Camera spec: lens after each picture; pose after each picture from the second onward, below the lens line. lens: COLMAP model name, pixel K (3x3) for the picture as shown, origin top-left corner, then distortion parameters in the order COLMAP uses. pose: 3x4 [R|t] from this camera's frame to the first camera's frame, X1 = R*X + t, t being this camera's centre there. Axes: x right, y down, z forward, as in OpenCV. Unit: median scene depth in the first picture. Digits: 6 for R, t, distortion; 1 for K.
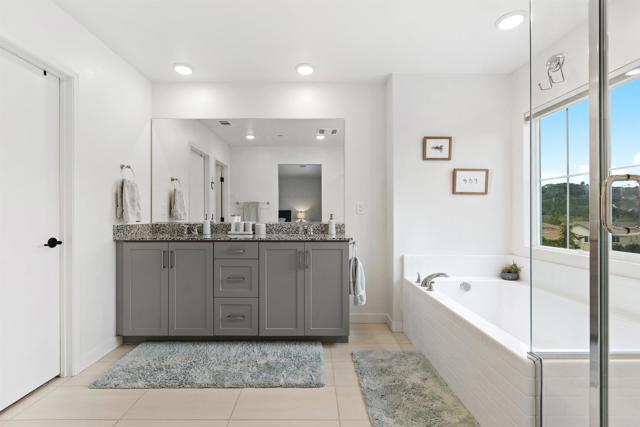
lens RADIAL K [[284.6, 0, 320.0], [0, 284.6, 213.5], [0, 0, 1]] dist [0.002305, 0.000405]
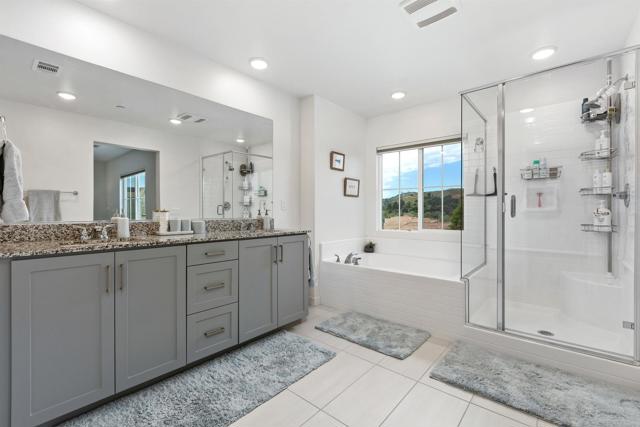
lens RADIAL K [[274.1, 0, 320.0], [0, 274.1, 213.5], [0, 0, 1]] dist [0.001491, 0.000034]
pose [[0.661722, -0.005435, 0.749729, -0.643309], [-0.005636, 0.999909, 0.012223, 0.002516], [-0.749728, -0.012313, 0.661632, 0.215316]]
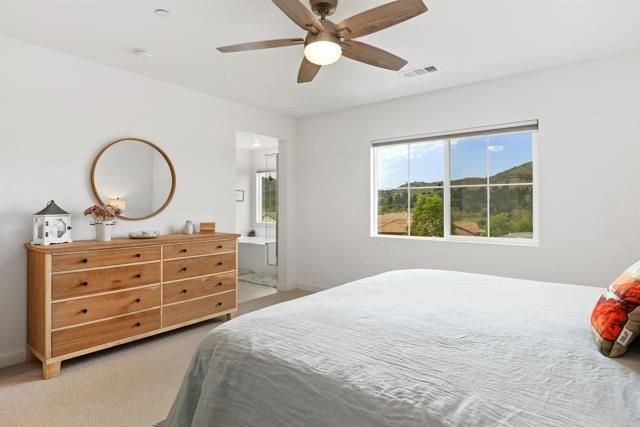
lens RADIAL K [[354.6, 0, 320.0], [0, 354.6, 213.5], [0, 0, 1]] dist [-0.000962, -0.000308]
pose [[0.637777, -0.016490, 0.770045, -1.292492], [-0.002867, 0.999713, 0.023782, -0.036154], [-0.770216, -0.017376, 0.637547, -1.376445]]
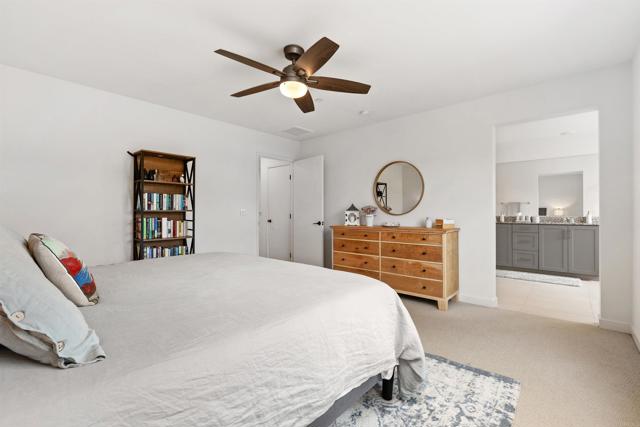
lens RADIAL K [[284.6, 0, 320.0], [0, 284.6, 213.5], [0, 0, 1]] dist [0.002305, 0.000405]
pose [[0.732071, -0.000410, -0.681228, 0.029447], [0.005787, 0.999967, 0.005617, -0.000191], [0.681204, -0.008055, 0.732050, -1.469212]]
